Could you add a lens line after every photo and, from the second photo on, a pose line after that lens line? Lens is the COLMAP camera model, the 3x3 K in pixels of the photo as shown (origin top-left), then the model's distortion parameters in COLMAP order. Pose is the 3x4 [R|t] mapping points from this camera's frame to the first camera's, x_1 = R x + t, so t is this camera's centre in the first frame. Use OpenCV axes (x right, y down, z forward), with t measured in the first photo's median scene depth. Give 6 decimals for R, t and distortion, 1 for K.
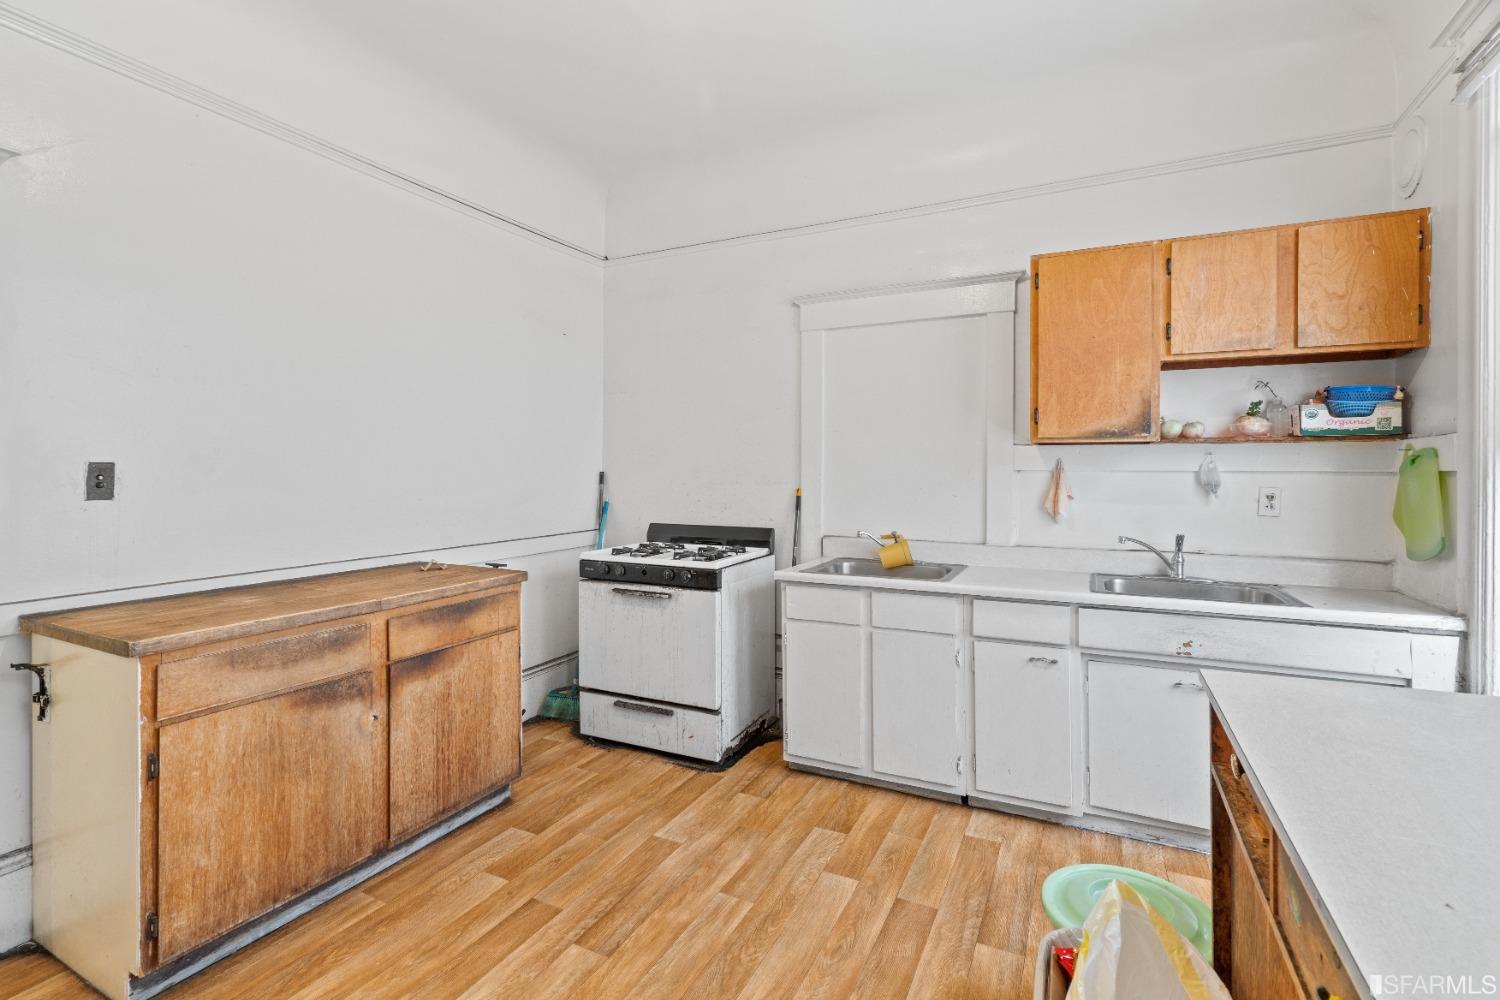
lens RADIAL K [[687.4, 0, 746.6], [0, 687.4, 486.4], [0, 0, 1]] dist [-0.002201, 0.000878]
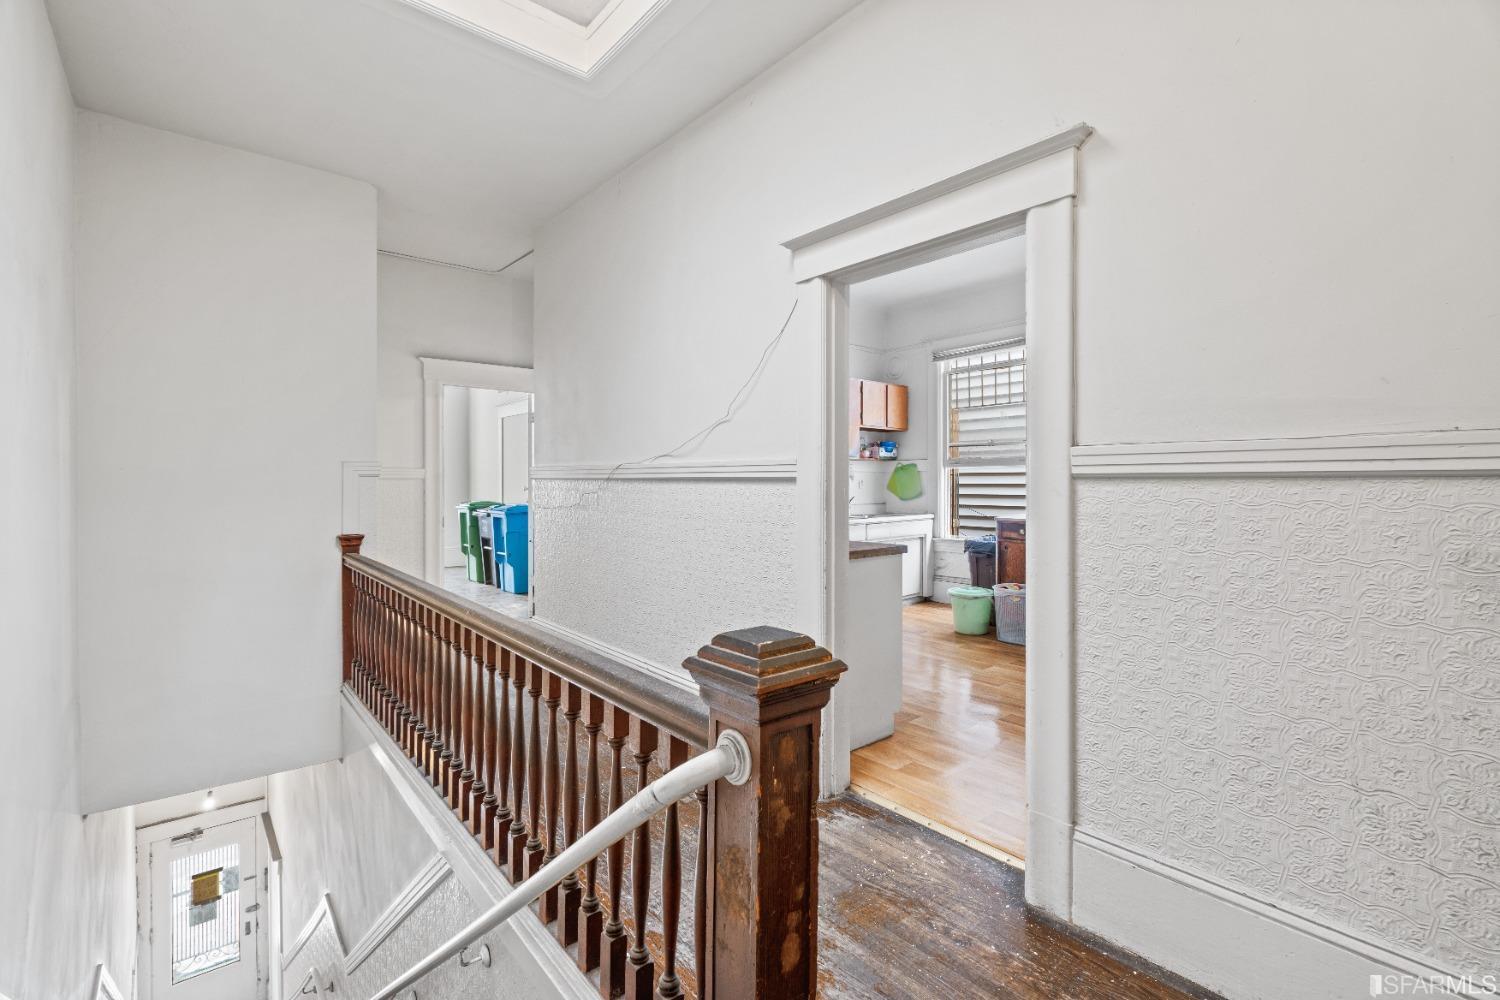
lens RADIAL K [[687.4, 0, 746.6], [0, 687.4, 486.4], [0, 0, 1]] dist [-0.002201, 0.000878]
pose [[0.399806, 0.001336, 0.916599, -1.136575], [0.012076, 0.999904, -0.006725, 0.030697], [-0.916520, 0.013757, 0.399751, 0.220676]]
